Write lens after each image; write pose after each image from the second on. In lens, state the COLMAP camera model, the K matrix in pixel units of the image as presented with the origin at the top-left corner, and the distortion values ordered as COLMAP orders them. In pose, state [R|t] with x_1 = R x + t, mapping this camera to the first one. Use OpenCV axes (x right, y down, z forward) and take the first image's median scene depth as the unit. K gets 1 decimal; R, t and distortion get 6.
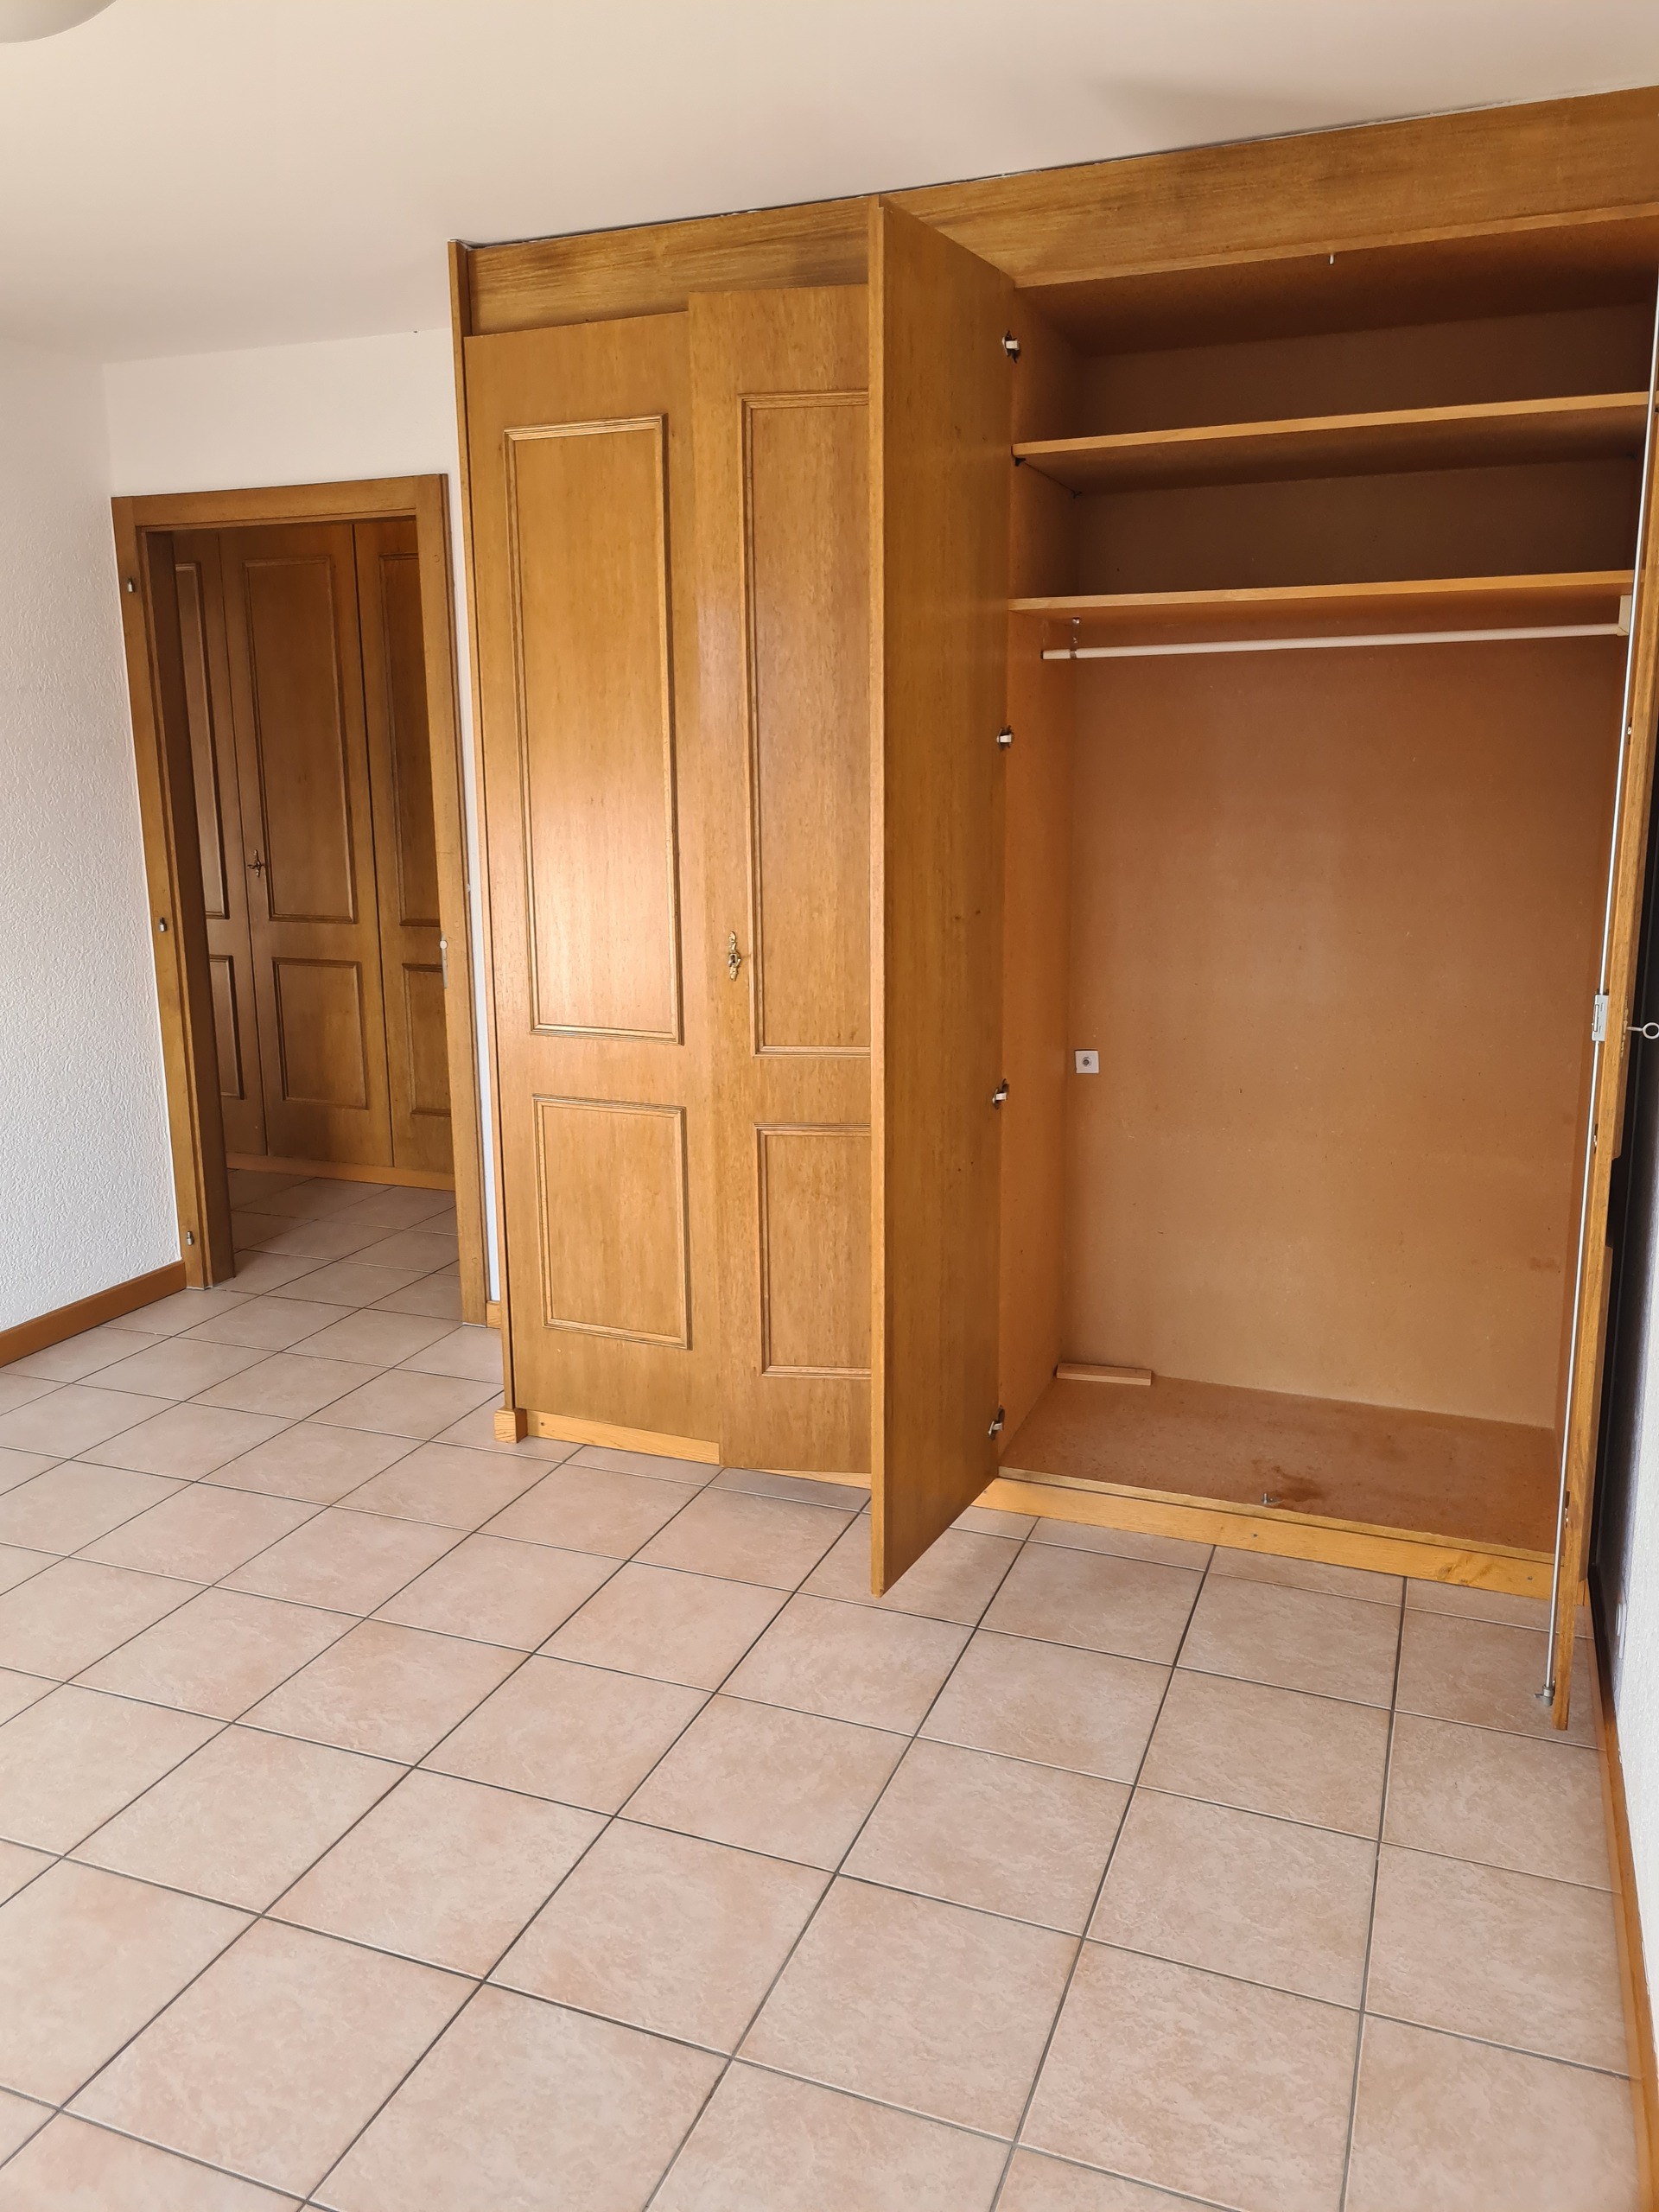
lens RADIAL K [[1670.3, 0, 828.7], [0, 1670.3, 1103.2], [0, 0, 1]] dist [-0.033414, -0.033529]
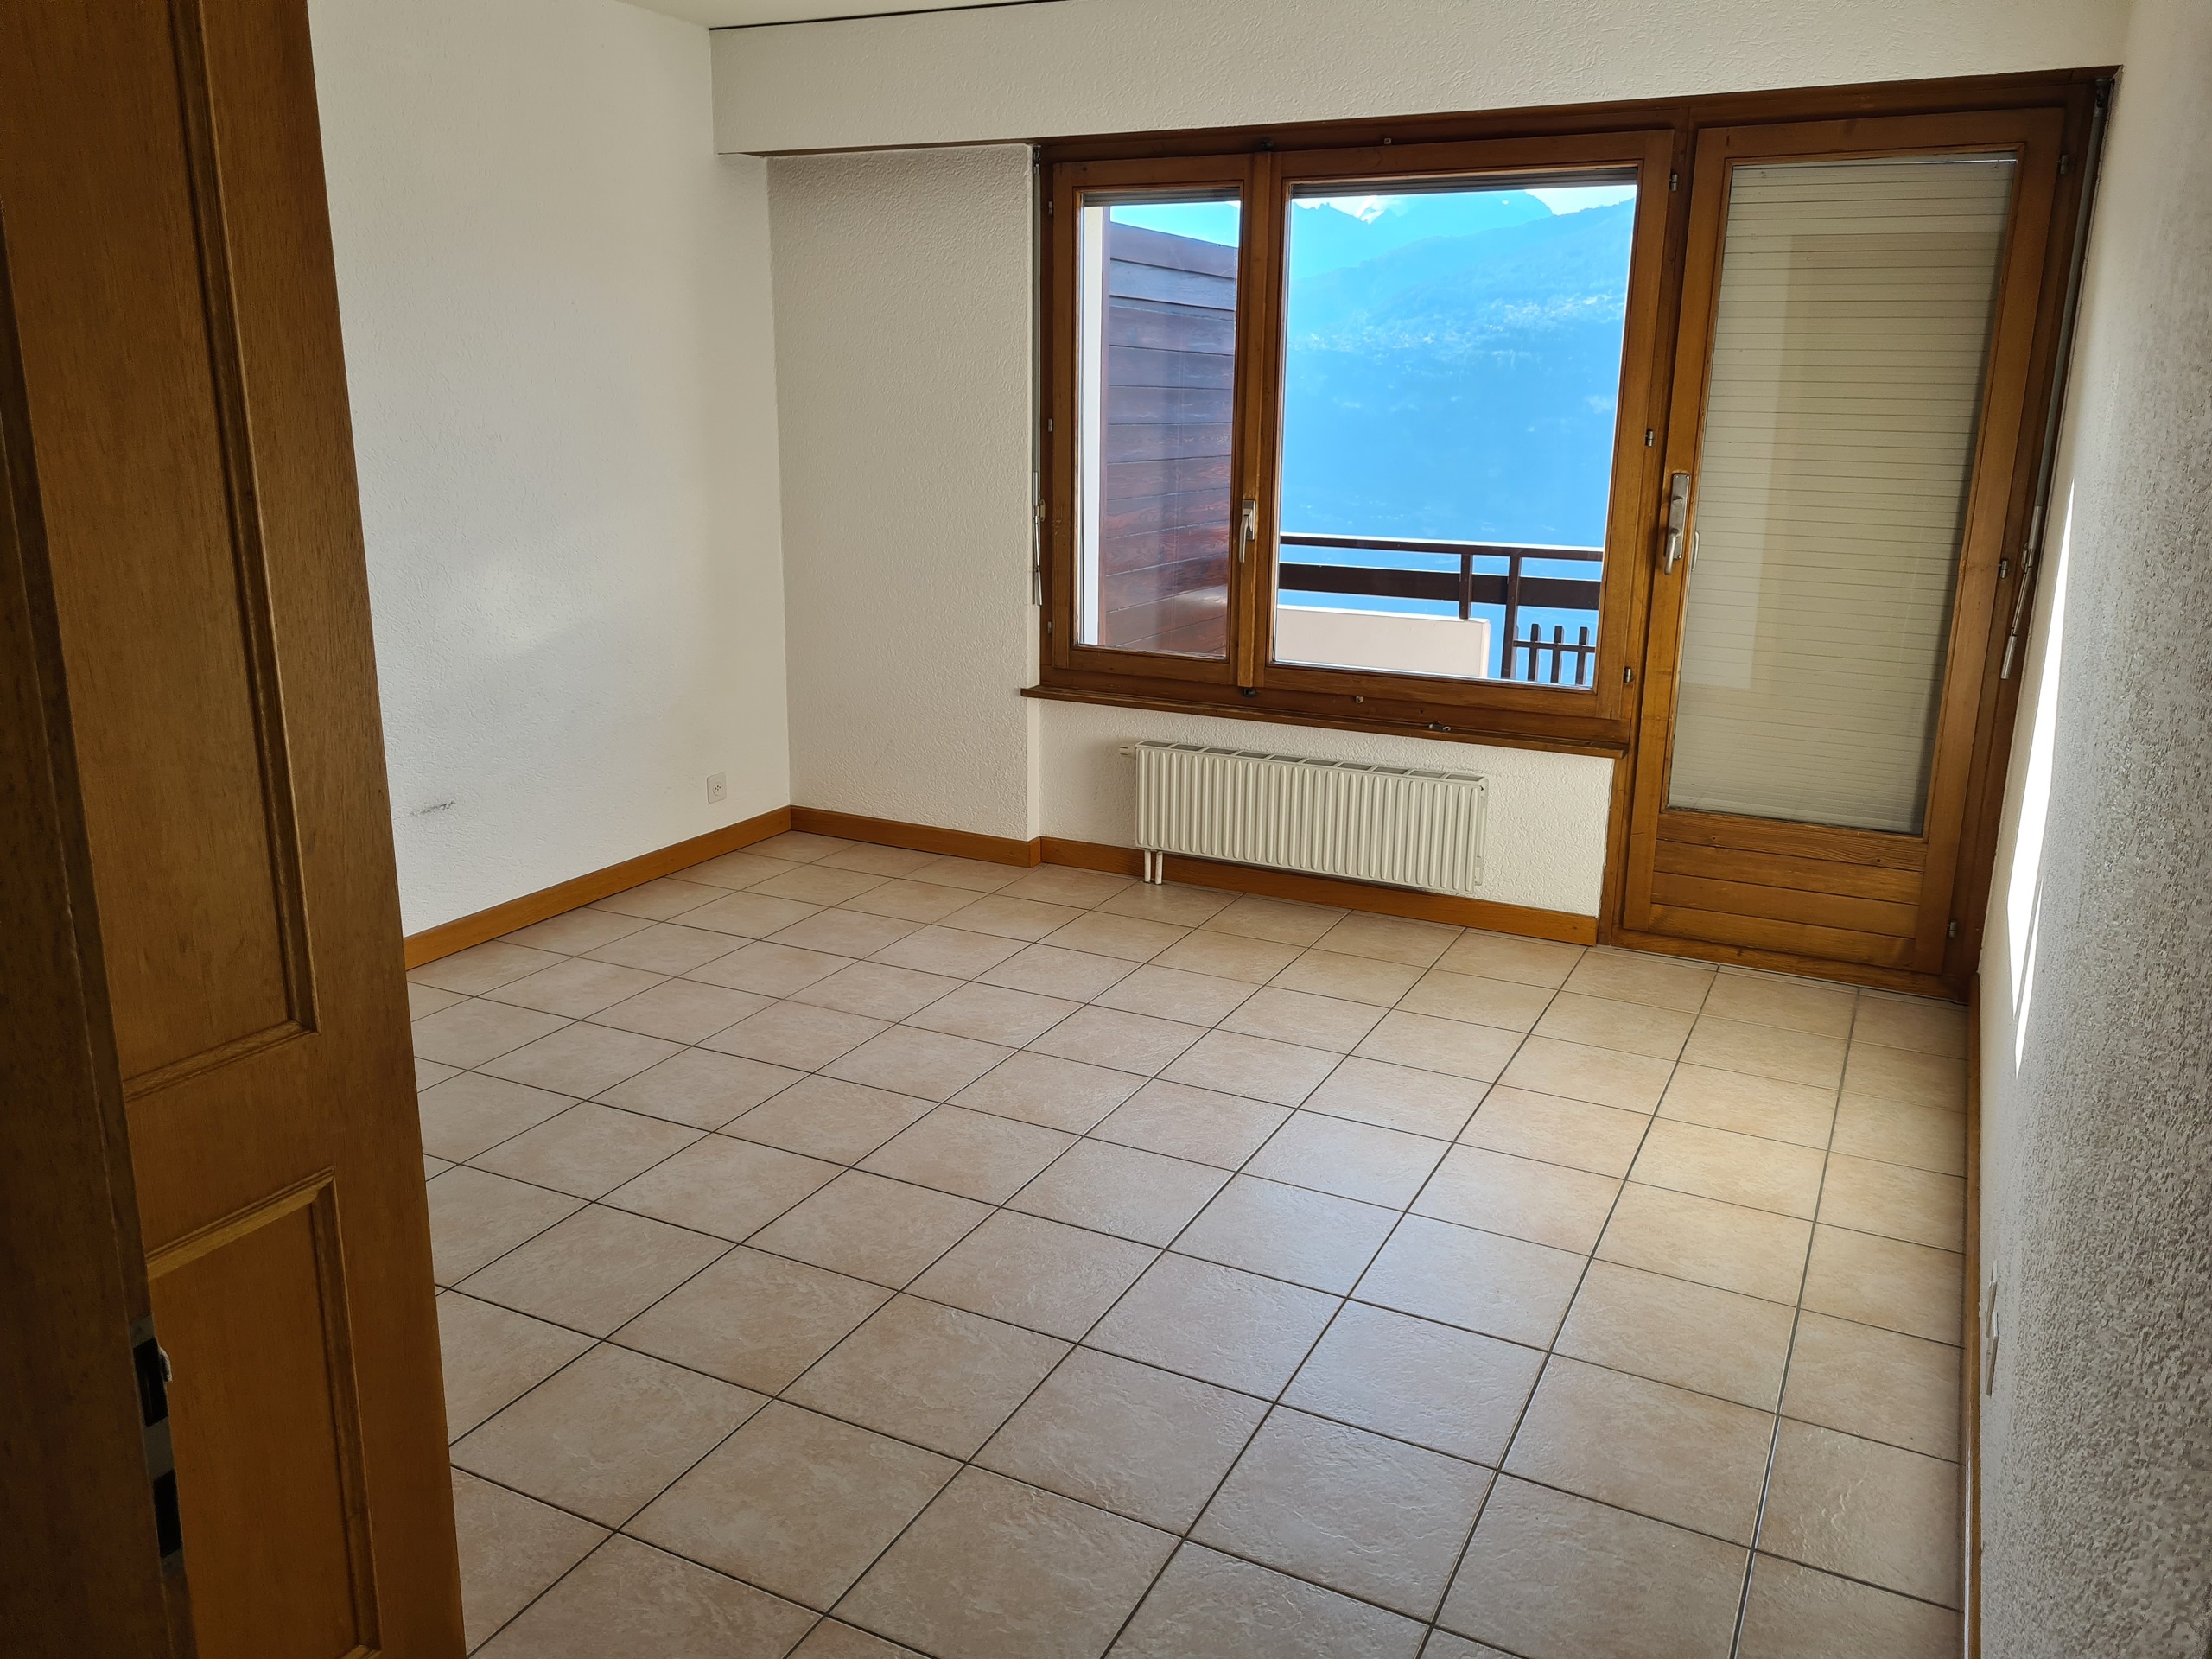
lens RADIAL K [[1670.3, 0, 1117.8], [0, 1670.3, 833.9], [0, 0, 1]] dist [-0.033414, -0.033529]
pose [[-0.996116, -0.036878, 0.079956, -0.554040], [0.004633, 0.884853, 0.465847, -0.379593], [-0.087929, 0.464408, -0.881246, 1.729460]]
